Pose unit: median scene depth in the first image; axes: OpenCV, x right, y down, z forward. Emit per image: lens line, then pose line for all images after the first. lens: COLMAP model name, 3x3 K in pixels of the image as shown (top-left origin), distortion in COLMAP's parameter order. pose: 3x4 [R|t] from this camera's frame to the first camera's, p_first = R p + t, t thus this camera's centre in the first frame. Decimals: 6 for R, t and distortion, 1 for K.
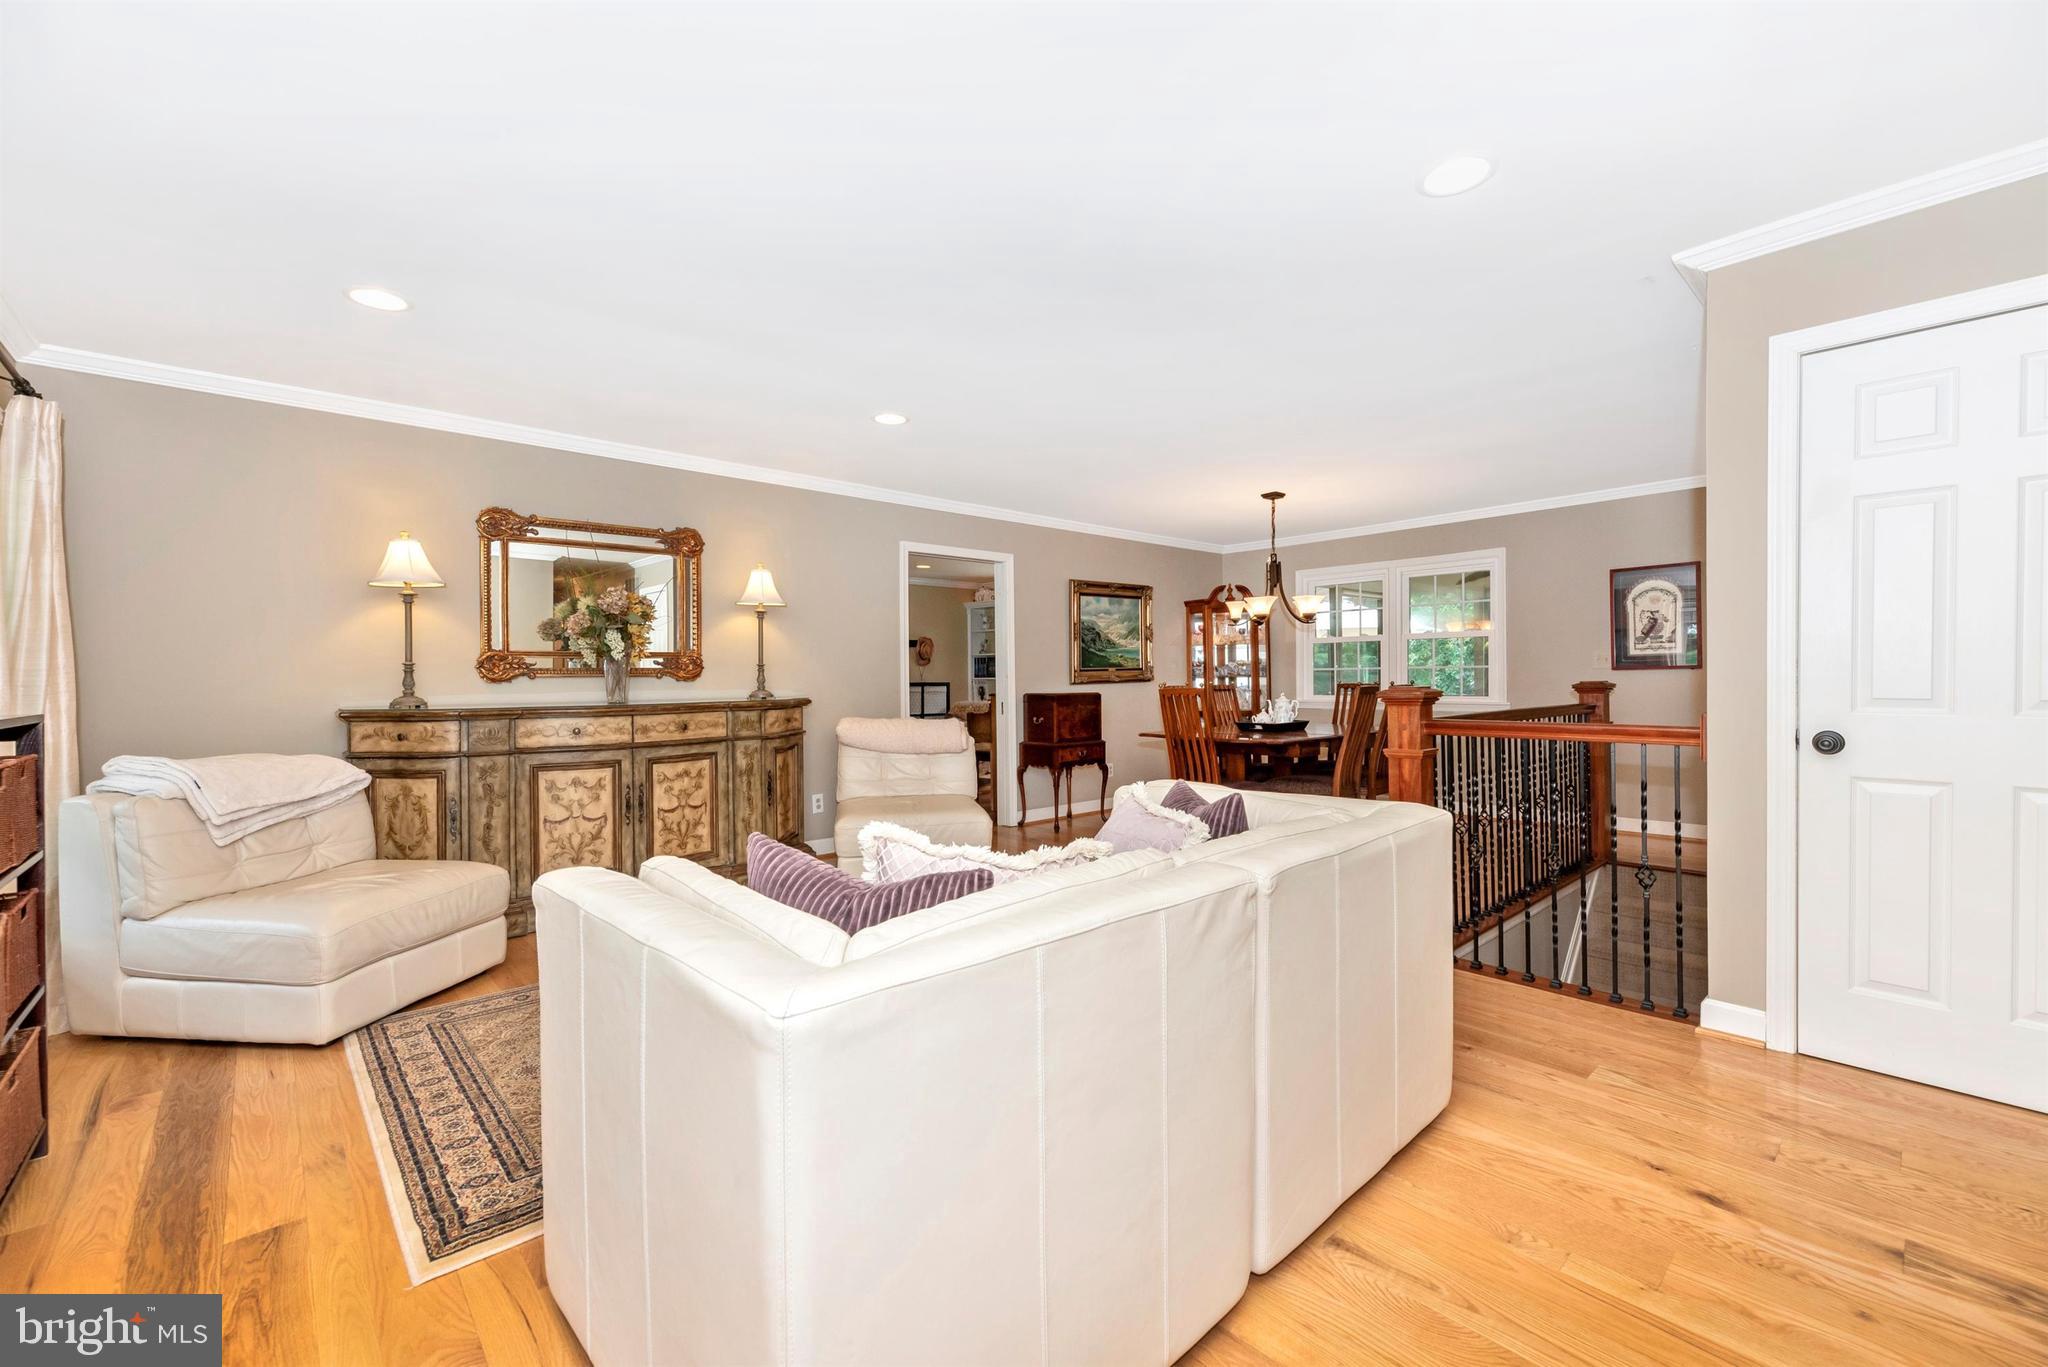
lens RADIAL K [[840.5, 0, 1025.4], [0, 840.5, 702.5], [0, 0, 1]] dist [-0.009573, 0.001215]
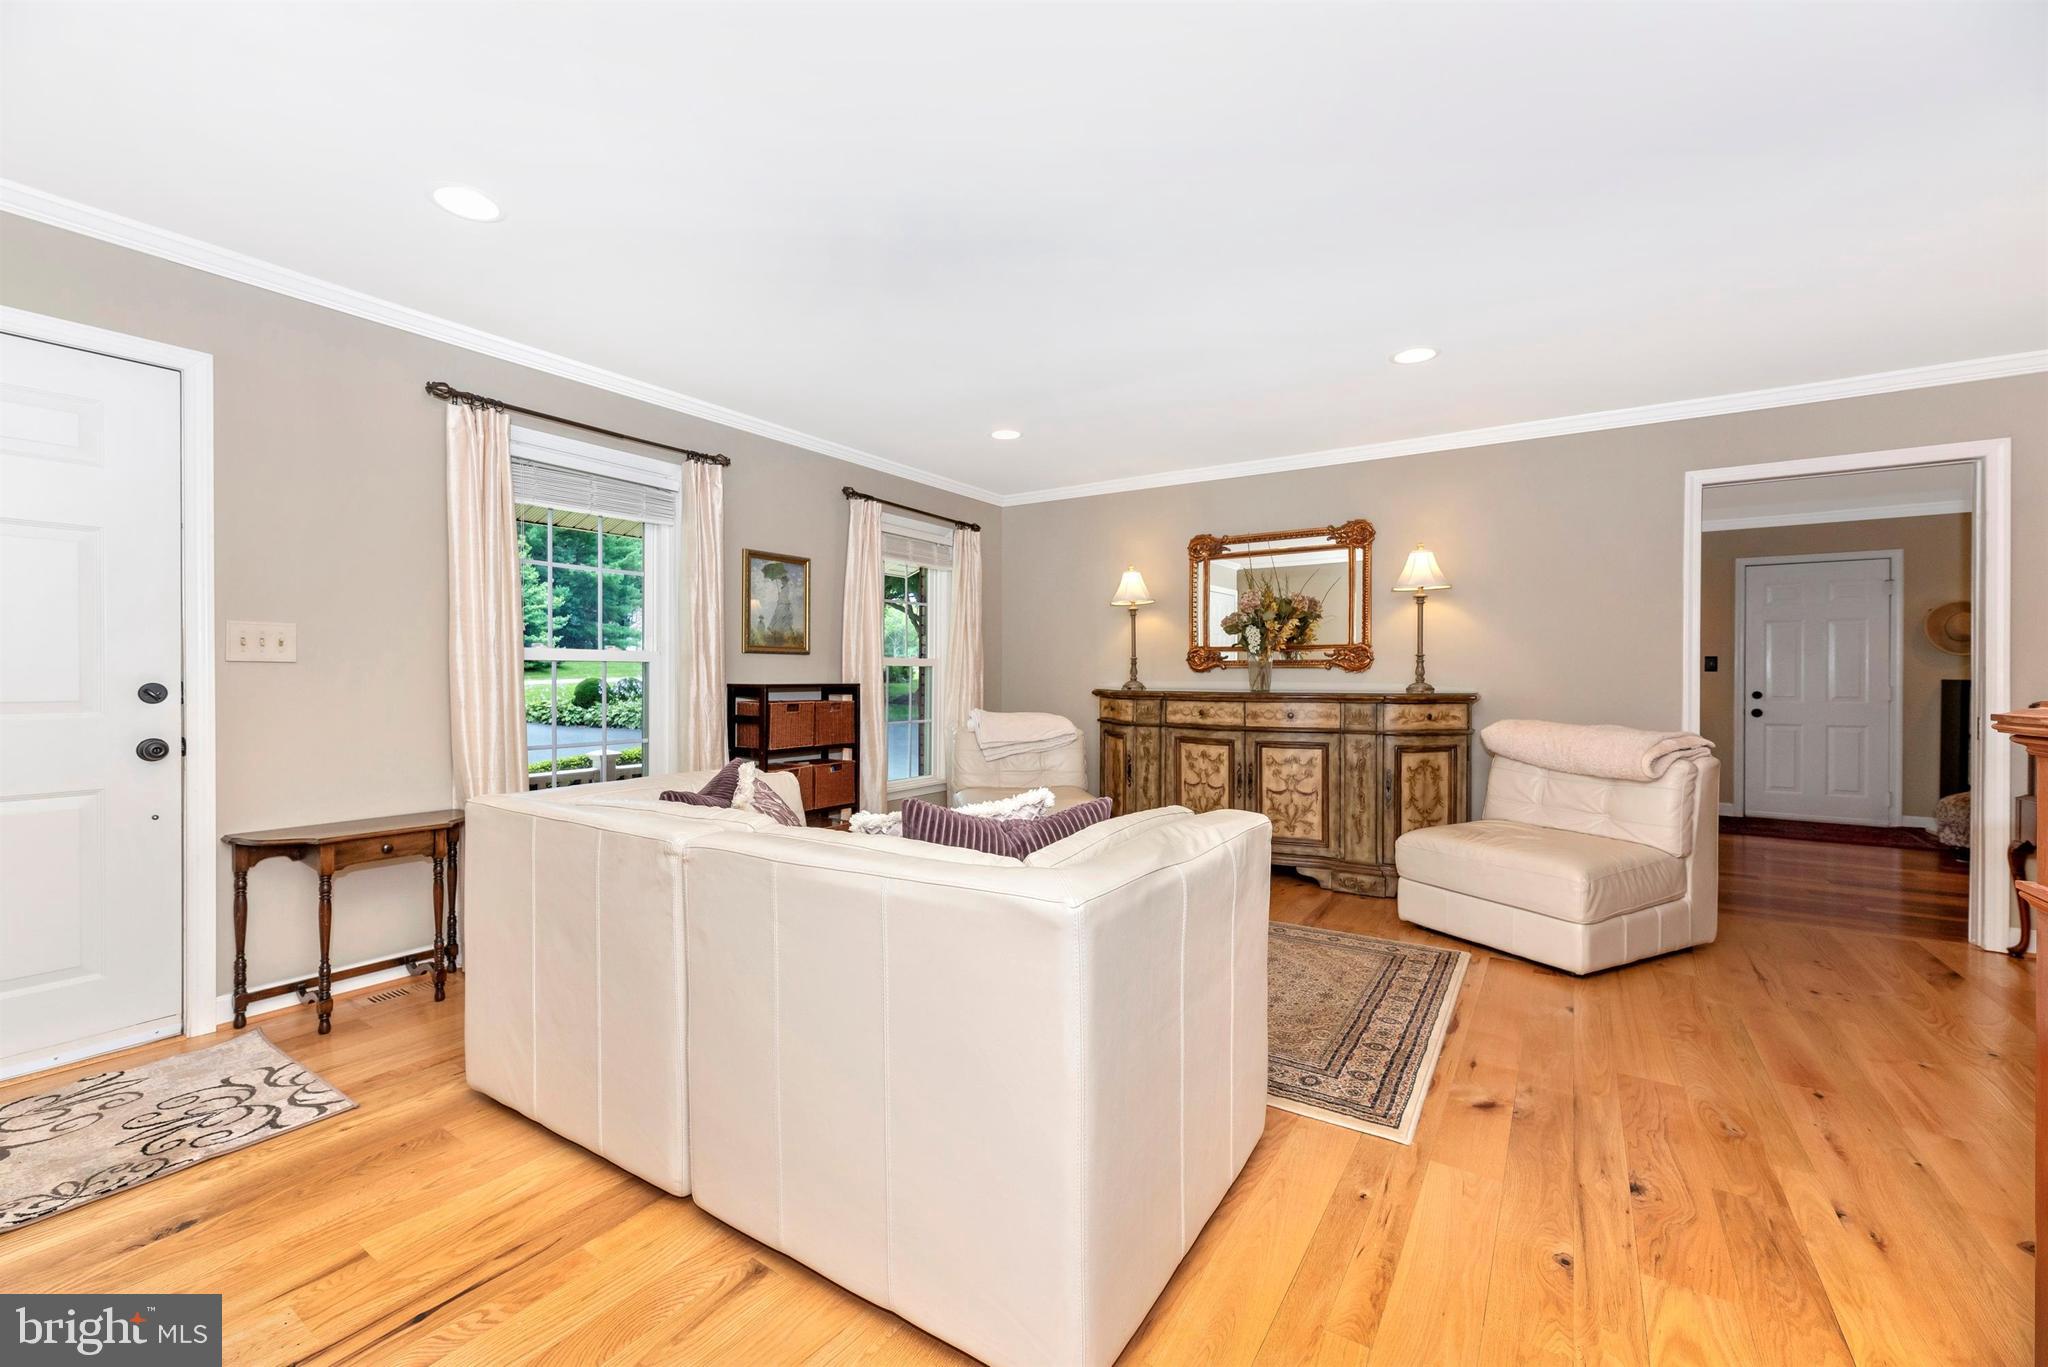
lens RADIAL K [[840.5, 0, 1016.2], [0, 840.5, 679.9], [0, 0, 1]] dist [-0.009573, 0.001215]
pose [[0.230478, 0.017769, -0.972915, 0.393256], [-0.031350, 0.999450, 0.010827, -0.011853], [0.972572, 0.028005, 0.230909, 0.306530]]
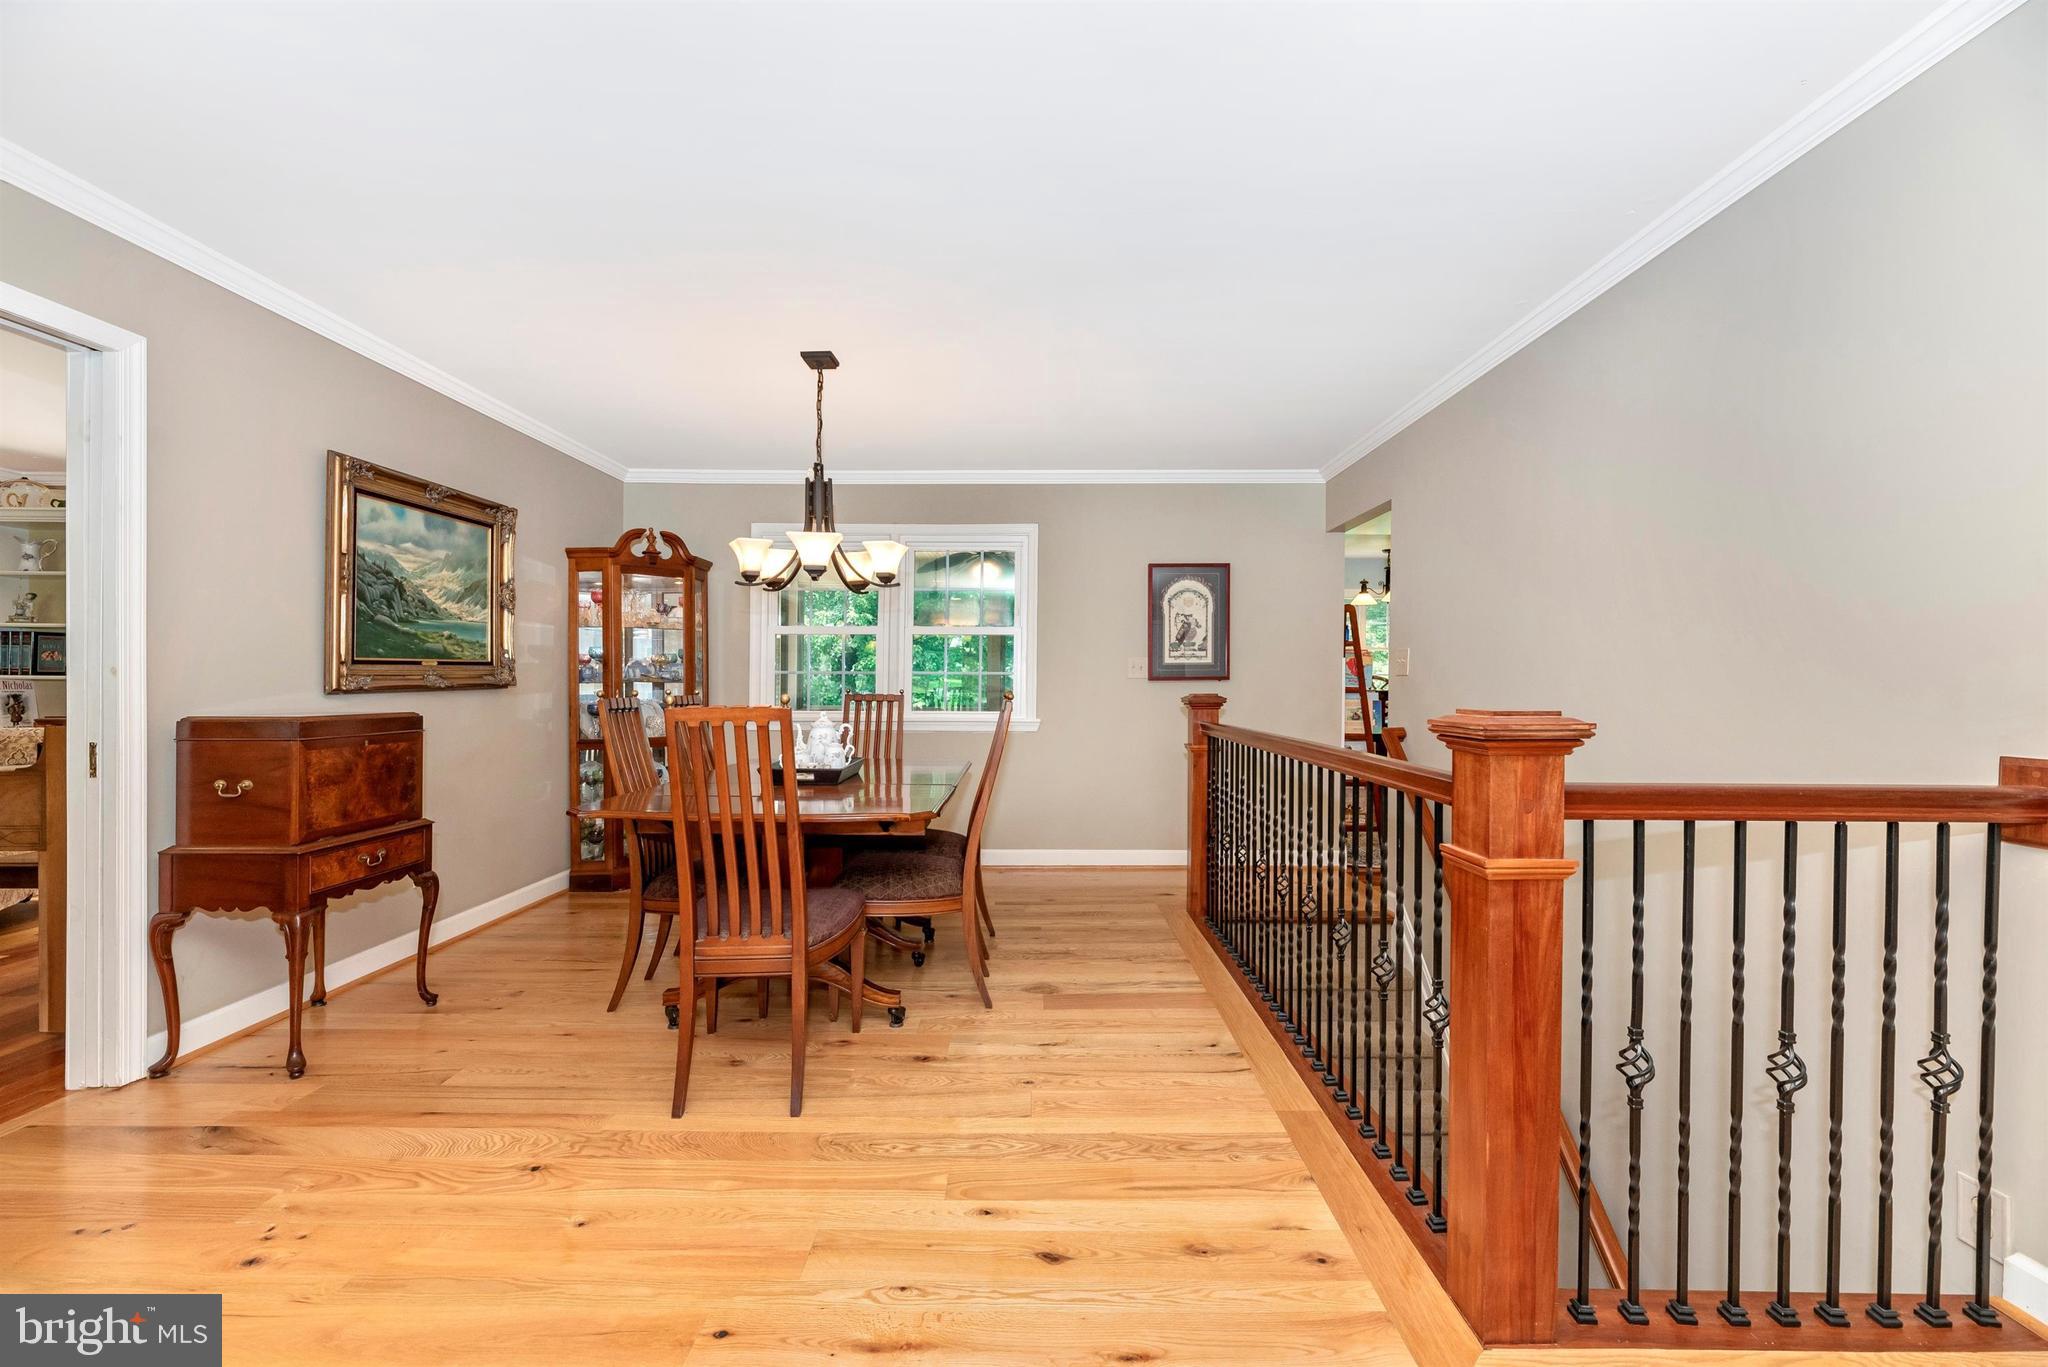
lens RADIAL K [[840.5, 0, 1028.2], [0, 840.5, 685.1], [0, 0, 1]] dist [-0.009573, 0.001215]
pose [[0.679991, 0.011994, 0.733122, -0.018685], [0.008794, 0.999661, -0.024511, -0.014329], [-0.733167, 0.023114, 0.679655, 0.522113]]
